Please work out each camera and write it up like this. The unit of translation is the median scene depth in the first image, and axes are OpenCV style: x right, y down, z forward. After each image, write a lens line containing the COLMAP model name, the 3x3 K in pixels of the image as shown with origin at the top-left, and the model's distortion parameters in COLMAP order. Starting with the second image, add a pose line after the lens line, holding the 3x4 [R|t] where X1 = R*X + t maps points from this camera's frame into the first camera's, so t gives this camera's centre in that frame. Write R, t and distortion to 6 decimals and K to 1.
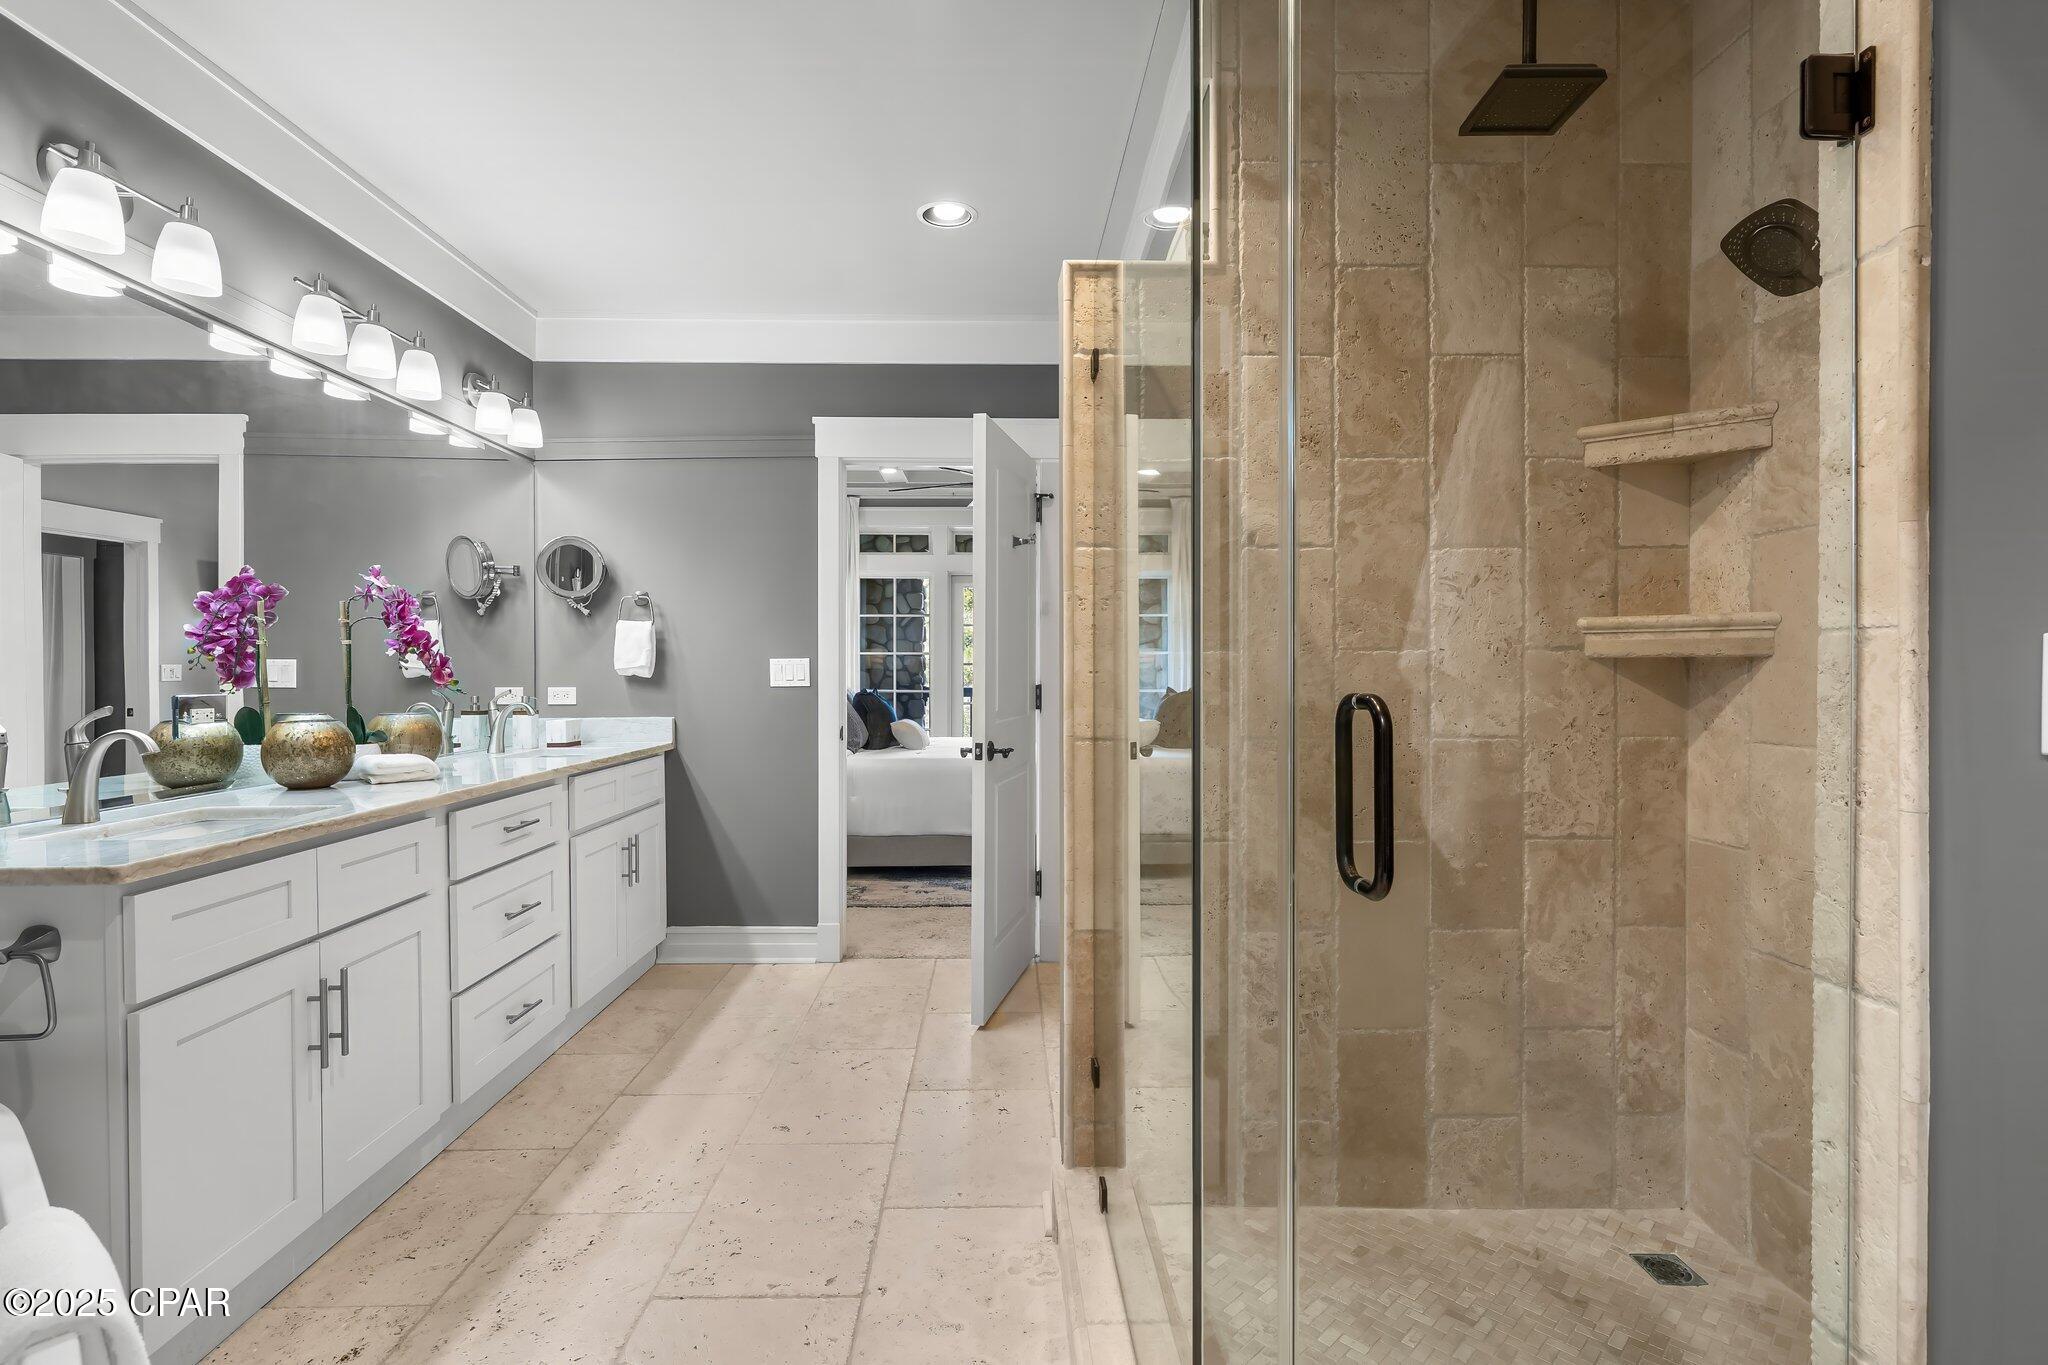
lens RADIAL K [[993.4, 0, 1019.3], [0, 993.4, 680.3], [0, 0, 1]] dist [0.001340, 0.000395]
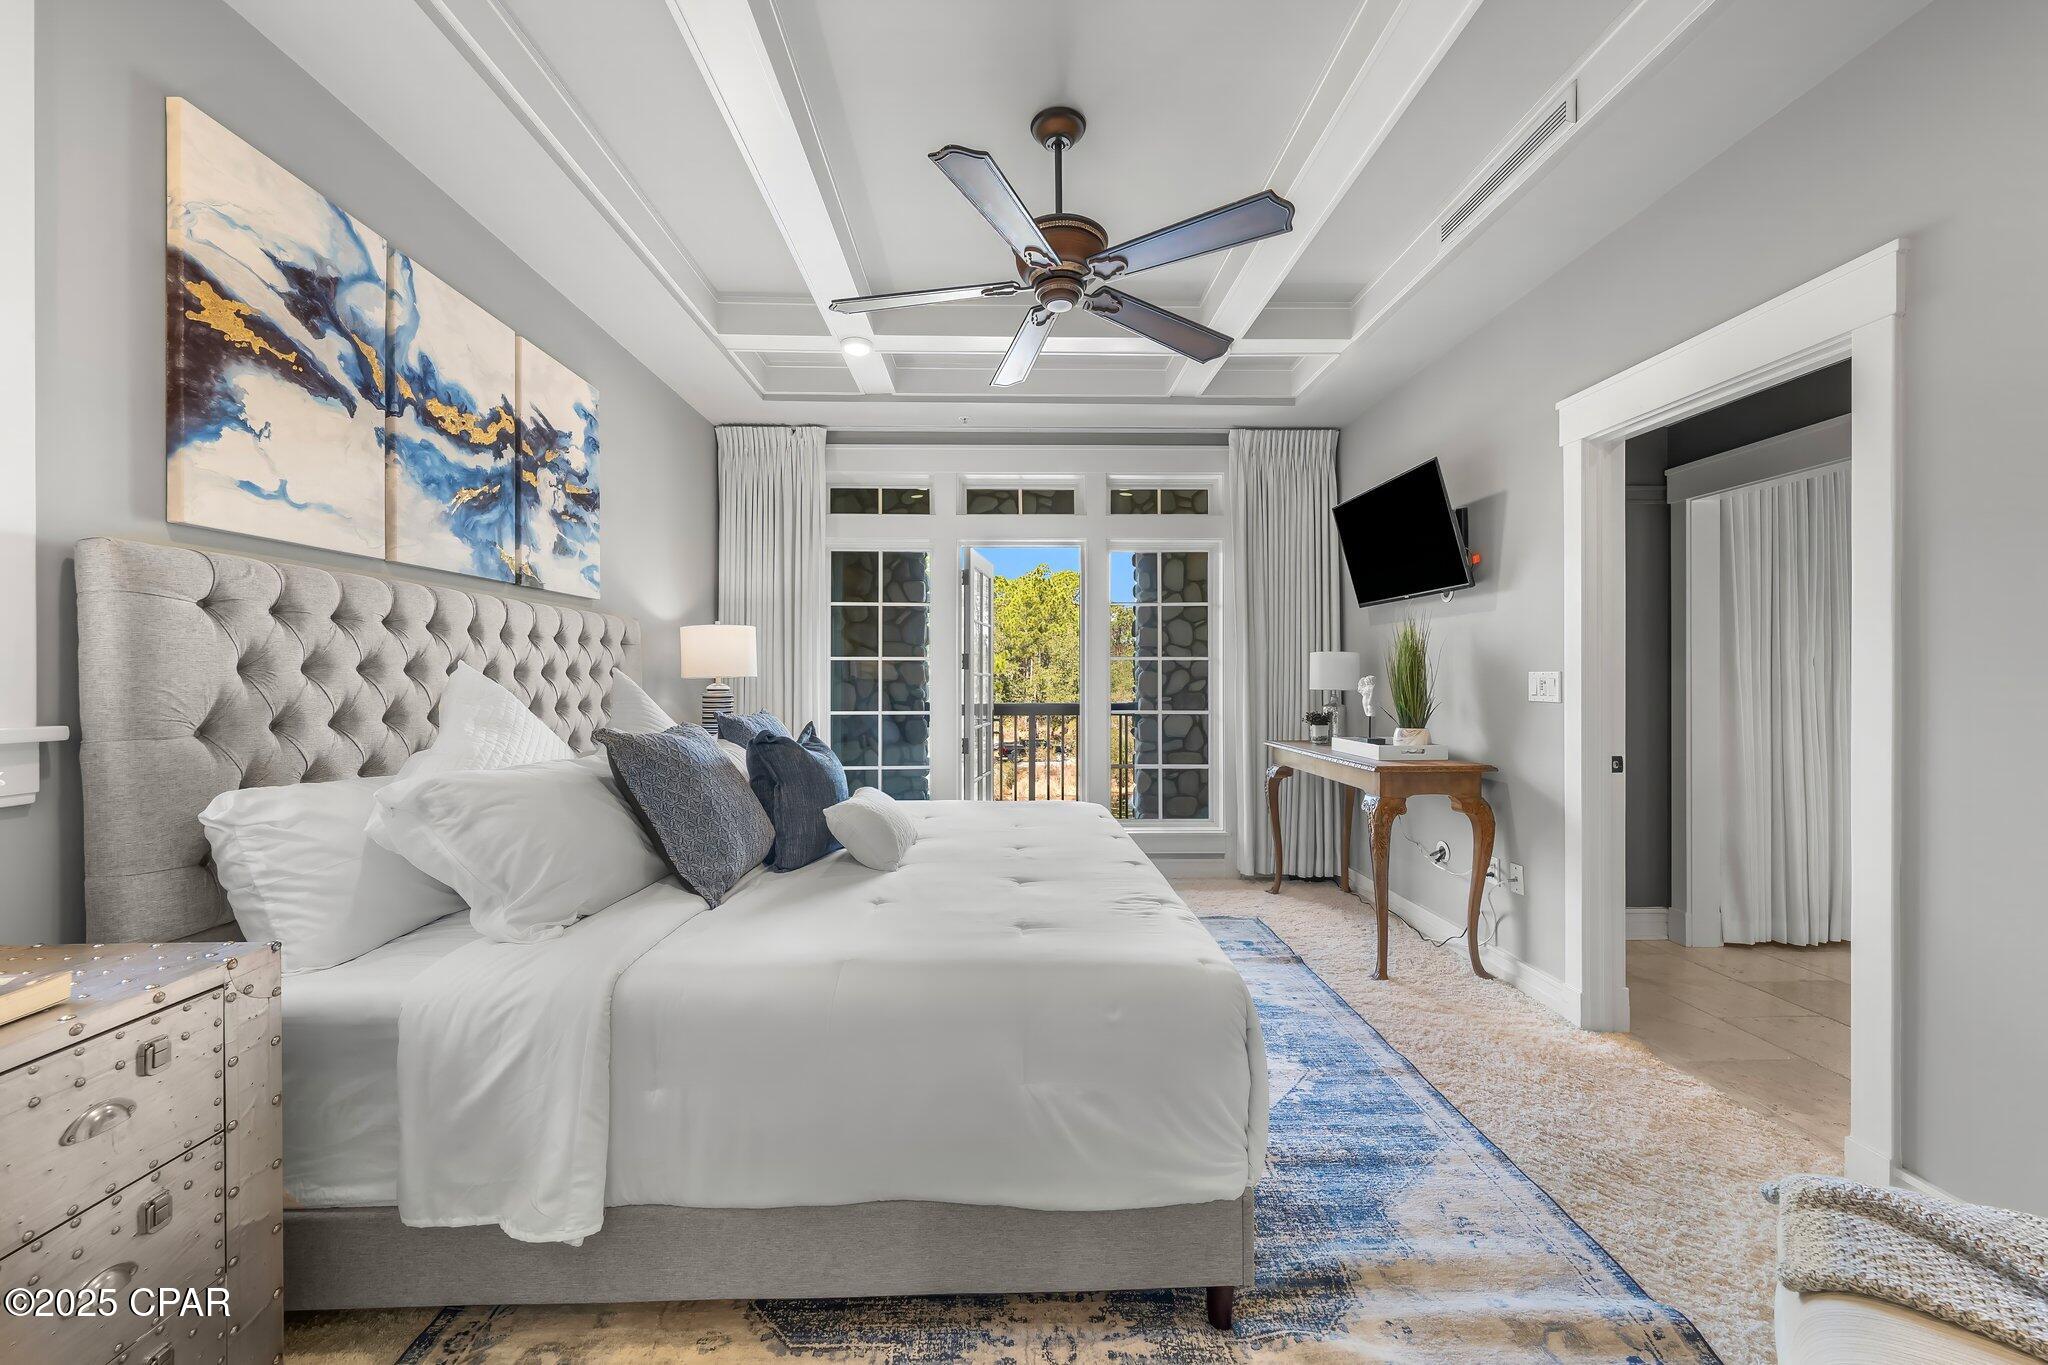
lens RADIAL K [[752.6, 0, 1009.2], [0, 752.6, 684.5], [0, 0, 1]] dist [-0.000019, -0.001109]
pose [[0.999993, 0.000329, -0.003611, -0.033021], [-0.000330, 1.000000, -0.000239, -0.008676], [0.003611, 0.000240, 0.999993, 0.469539]]
